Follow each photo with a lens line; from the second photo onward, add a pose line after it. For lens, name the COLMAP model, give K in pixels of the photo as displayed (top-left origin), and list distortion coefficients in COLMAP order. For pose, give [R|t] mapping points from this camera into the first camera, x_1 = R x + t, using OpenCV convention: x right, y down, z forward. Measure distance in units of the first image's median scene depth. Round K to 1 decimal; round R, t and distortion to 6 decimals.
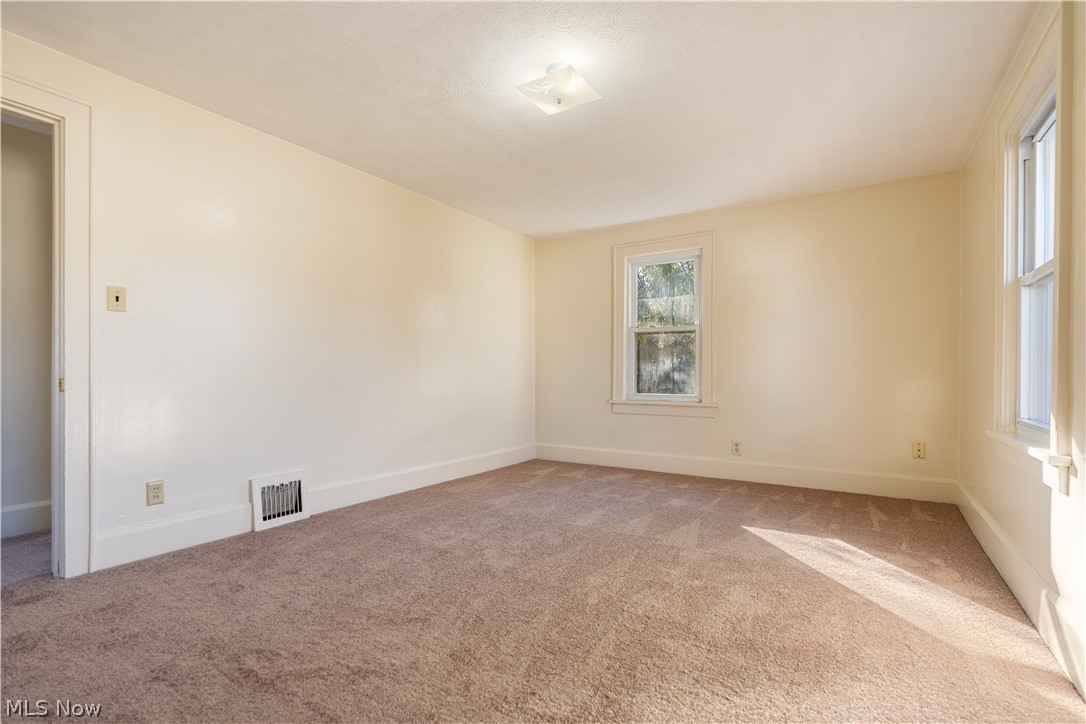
lens RADIAL K [[492.2, 0, 546.4], [0, 492.2, 373.4], [0, 0, 1]] dist [-0.010339, 0.000711]
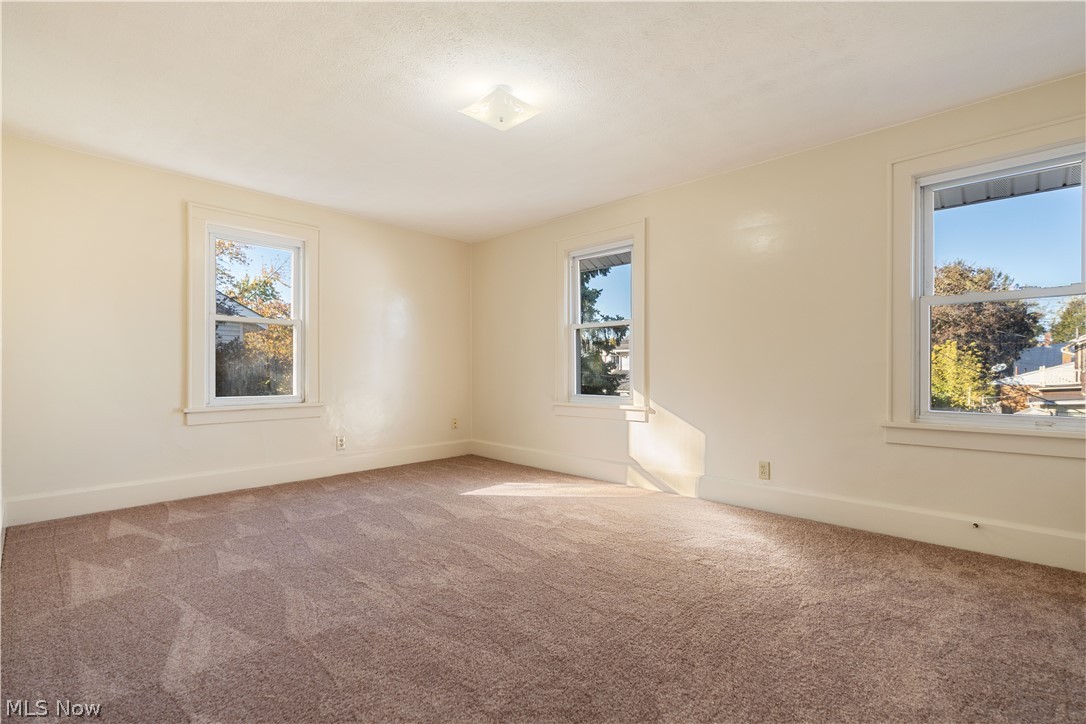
lens RADIAL K [[492.2, 0, 546.2], [0, 492.2, 362.6], [0, 0, 1]] dist [-0.010339, 0.000711]
pose [[0.203667, 0.008564, 0.979003, -0.801393], [-0.004055, 0.999961, -0.007904, -0.018712], [-0.979032, -0.002360, 0.203694, 0.531546]]
